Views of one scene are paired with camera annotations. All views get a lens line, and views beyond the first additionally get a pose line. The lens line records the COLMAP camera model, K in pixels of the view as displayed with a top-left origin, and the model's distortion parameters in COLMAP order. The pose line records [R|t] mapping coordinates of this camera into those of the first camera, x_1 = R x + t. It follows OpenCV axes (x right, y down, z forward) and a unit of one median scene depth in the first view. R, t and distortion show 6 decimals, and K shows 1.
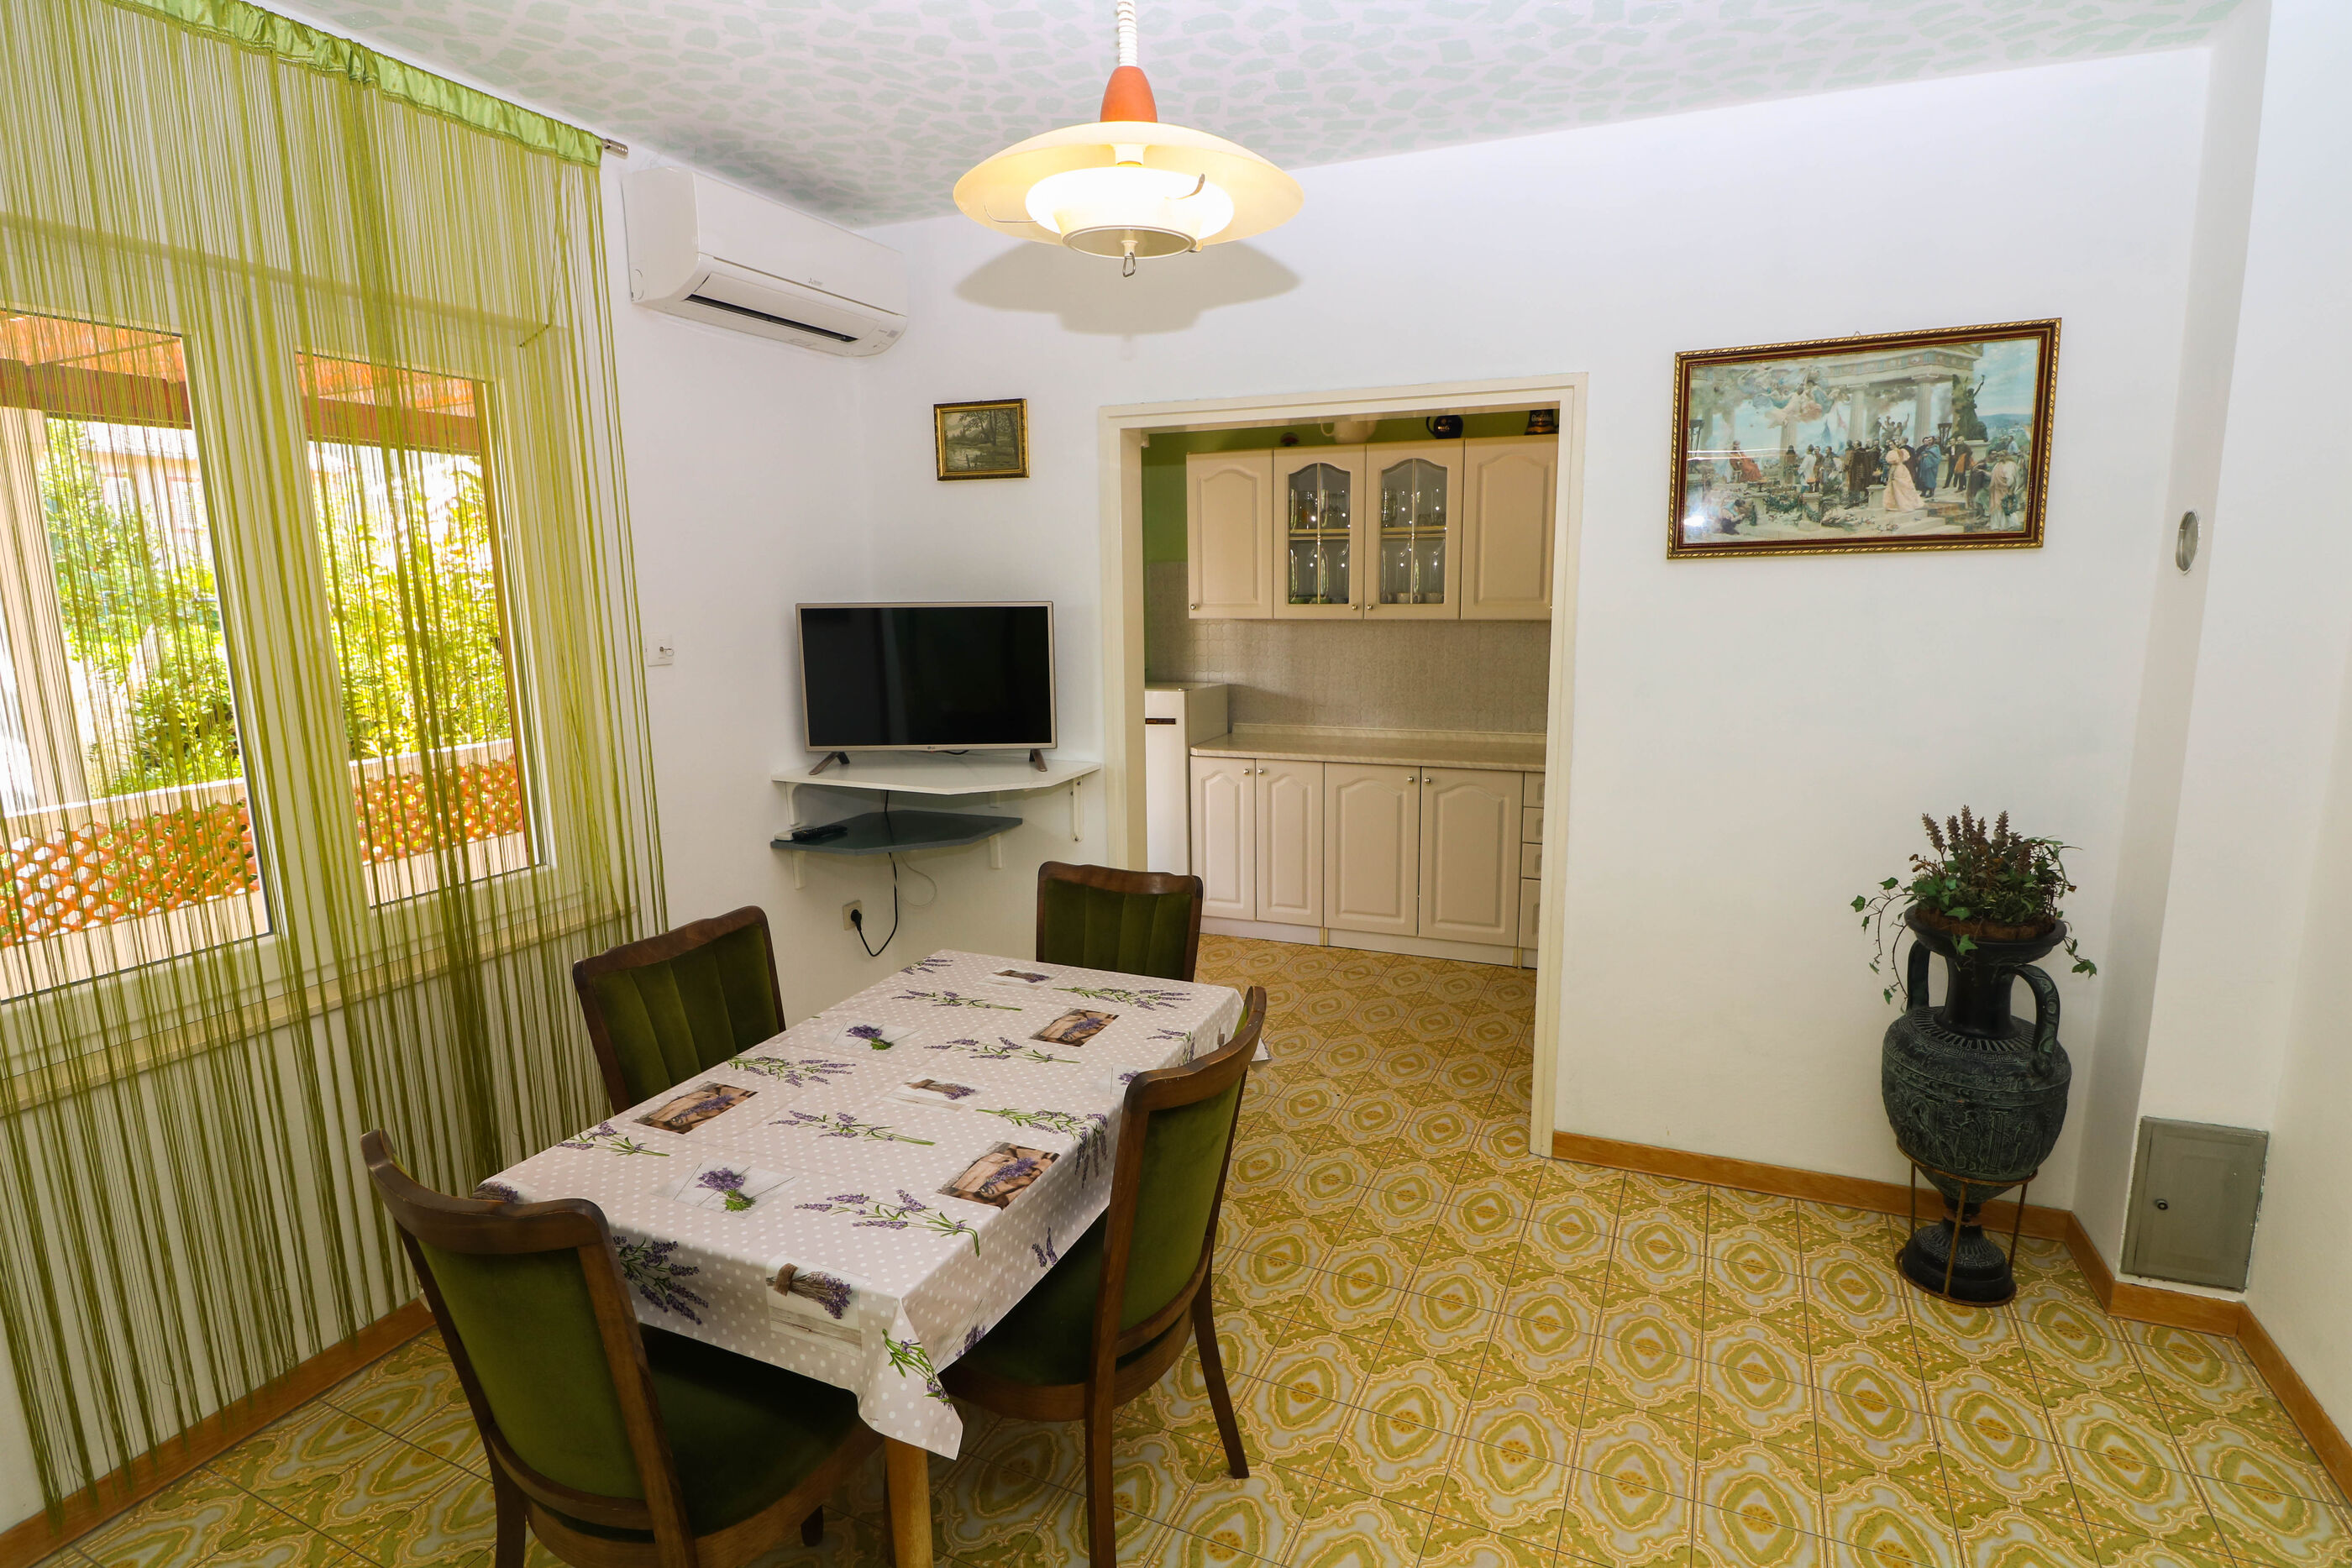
lens RADIAL K [[1177.3, 0, 1192.9], [0, 1177.3, 783.0], [0, 0, 1]] dist [0.002453, -0.013751]
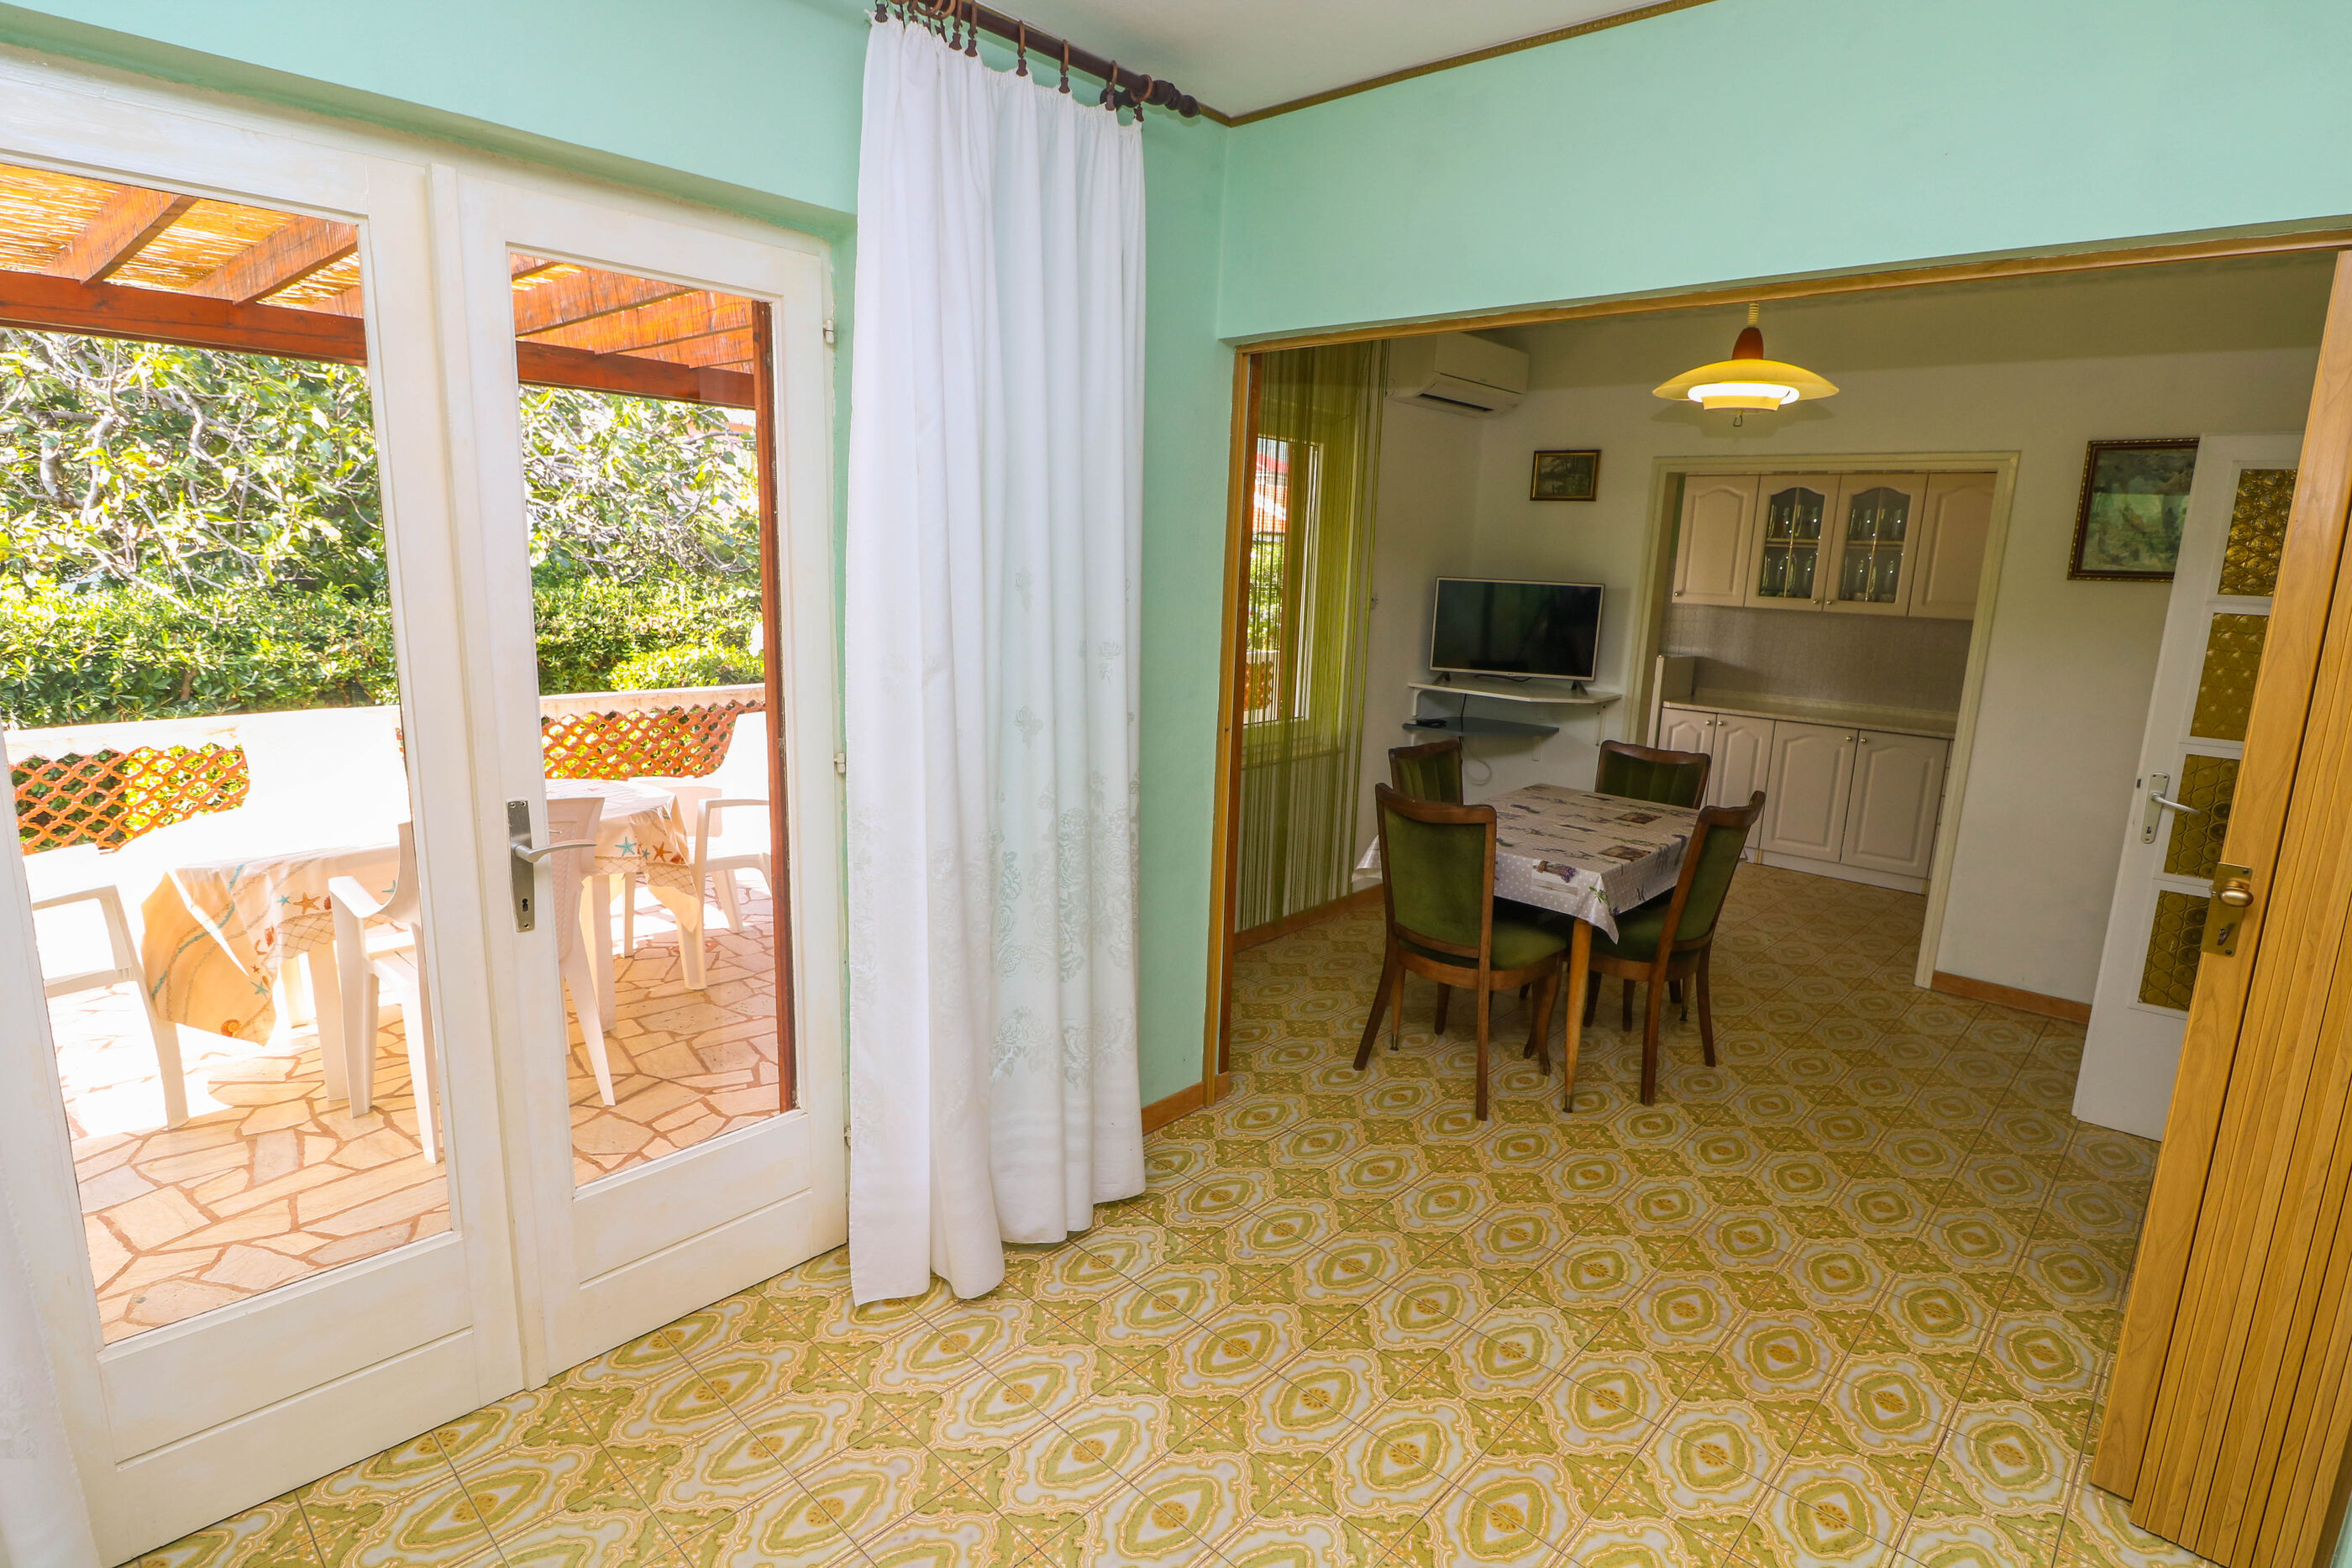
lens RADIAL K [[1177.3, 0, 1192.9], [0, 1177.3, 783.0], [0, 0, 1]] dist [0.002453, -0.013751]
pose [[0.945140, 0.107967, -0.308309, -0.145778], [-0.102206, 0.994153, 0.034825, 0.119441], [0.310266, -0.001404, 0.950649, -0.712505]]
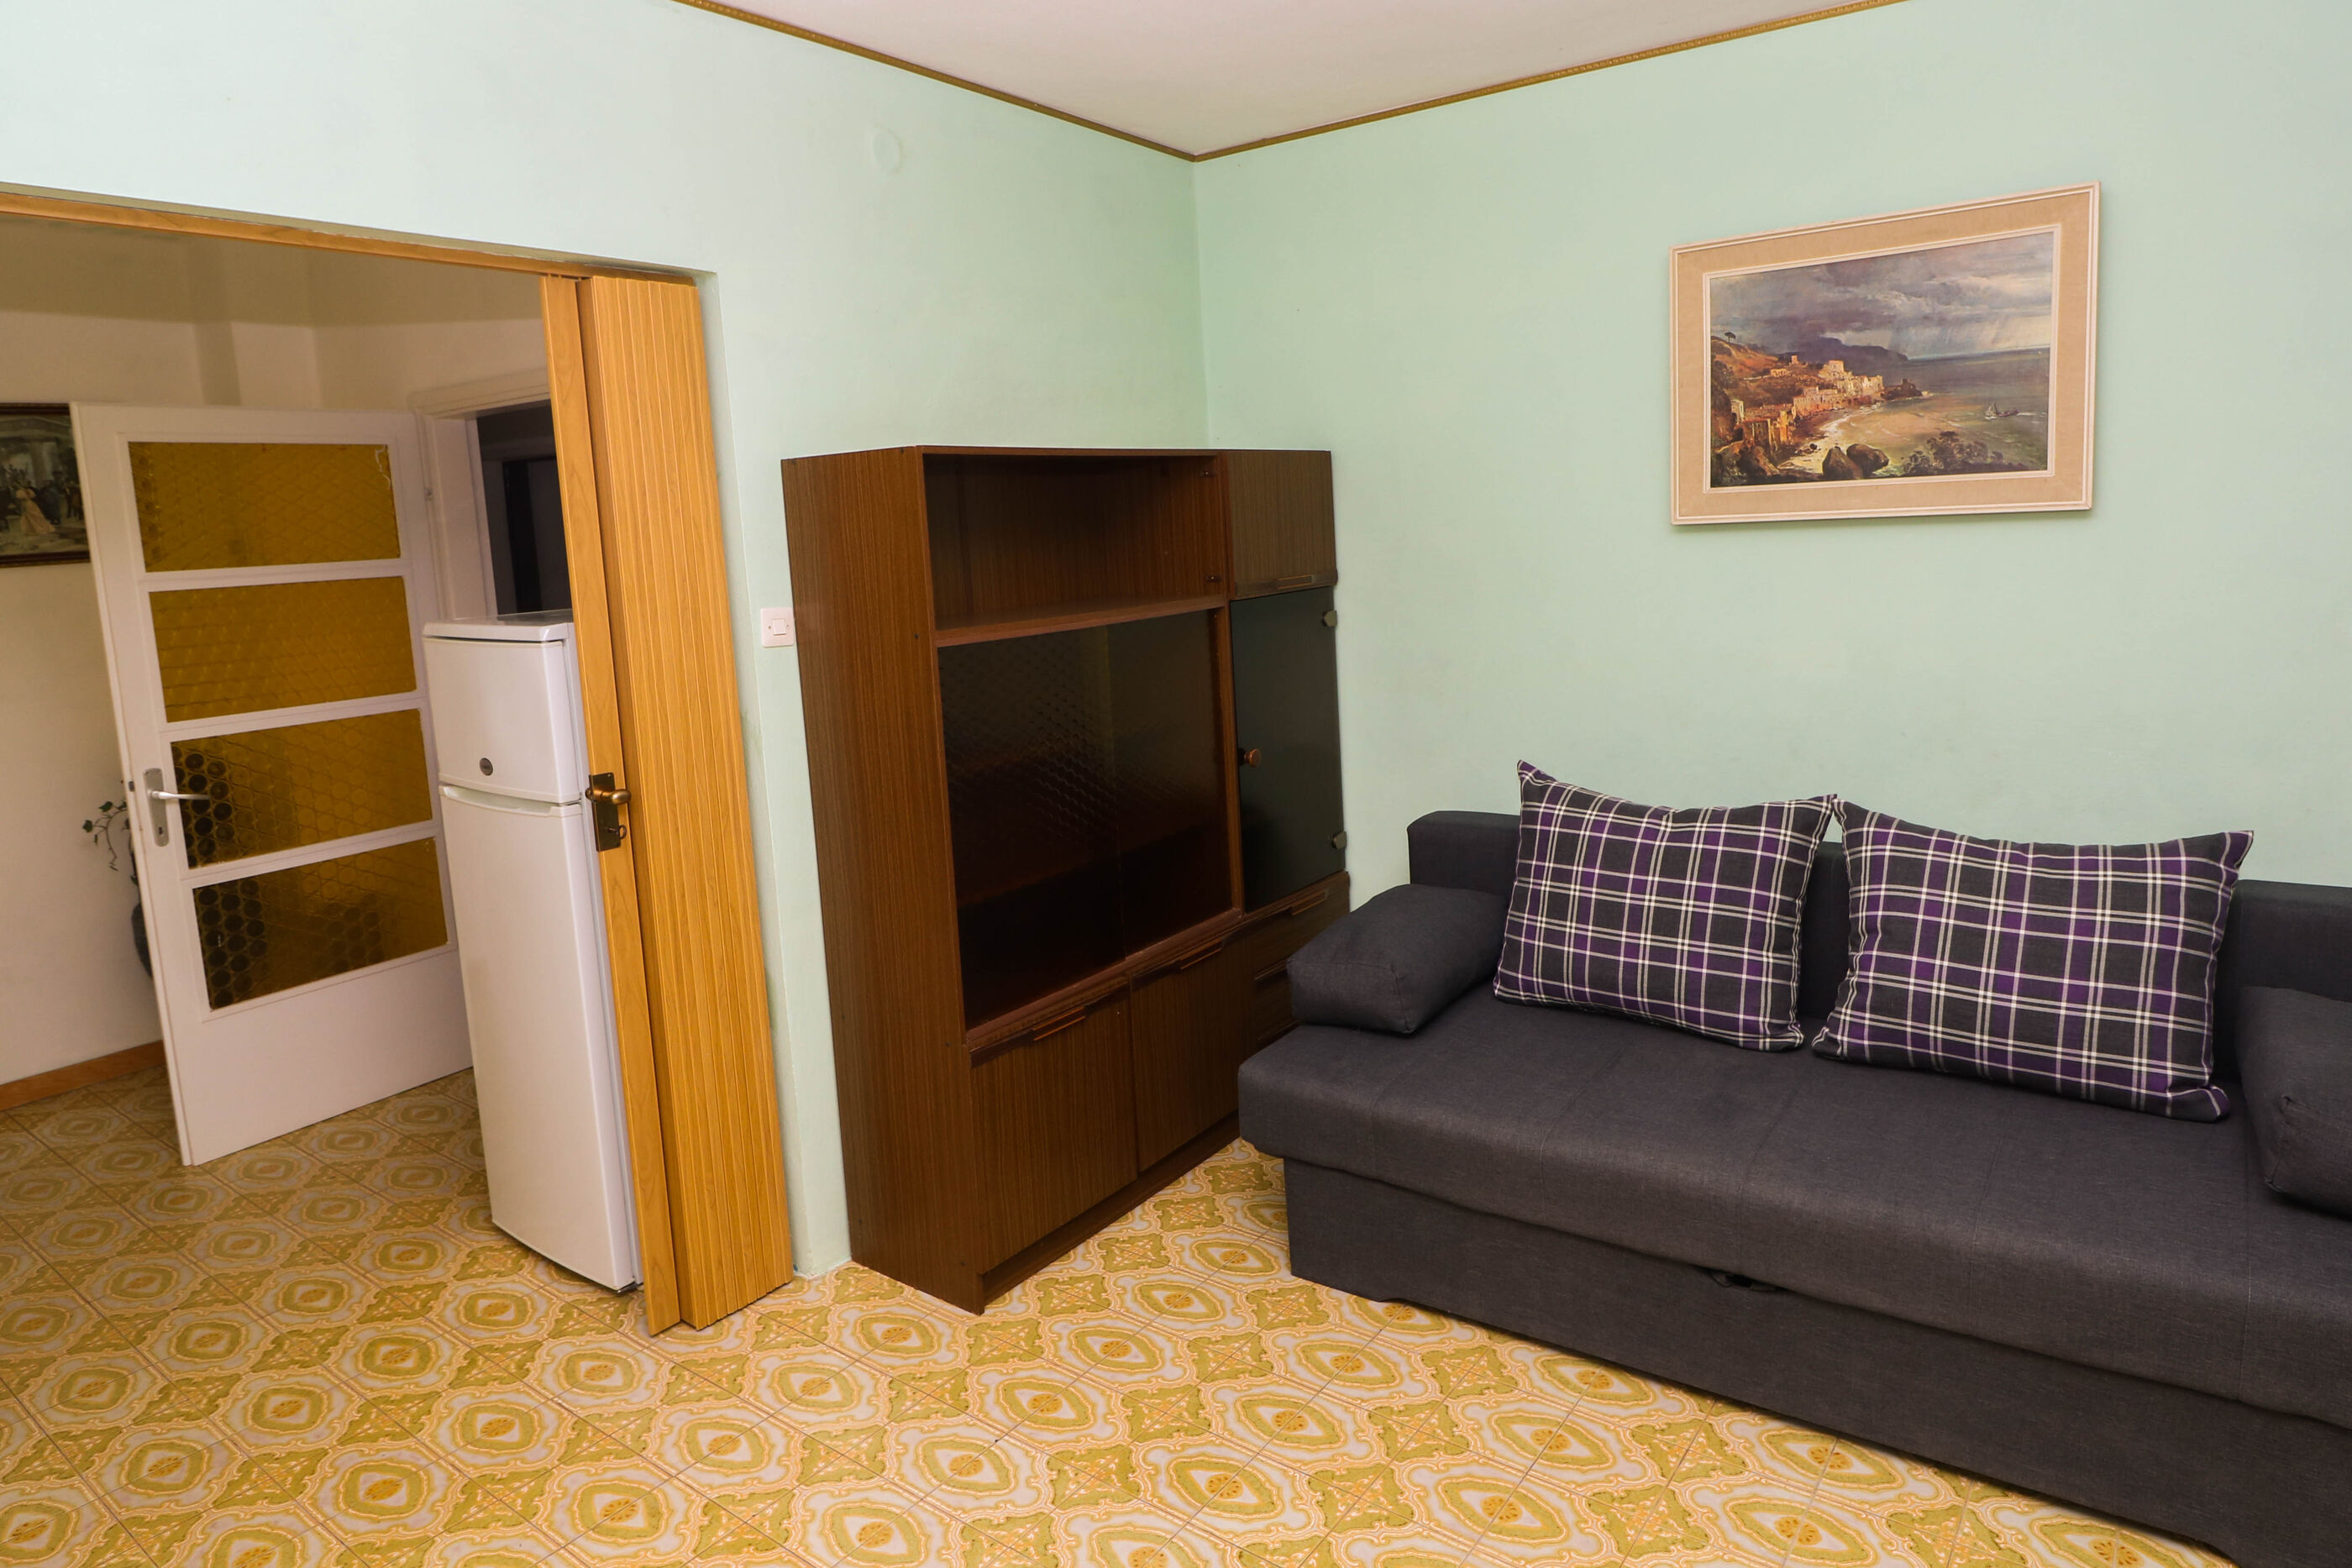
lens RADIAL K [[1404.5, 0, 1194.0], [0, 1404.5, 697.5], [0, 0, 1]] dist [0.004823, -0.015196]
pose [[0.217665, -0.124634, 0.968033, -0.601581], [0.210549, 0.974457, 0.078119, 0.089491], [-0.953043, 0.186815, 0.238346, -0.529620]]
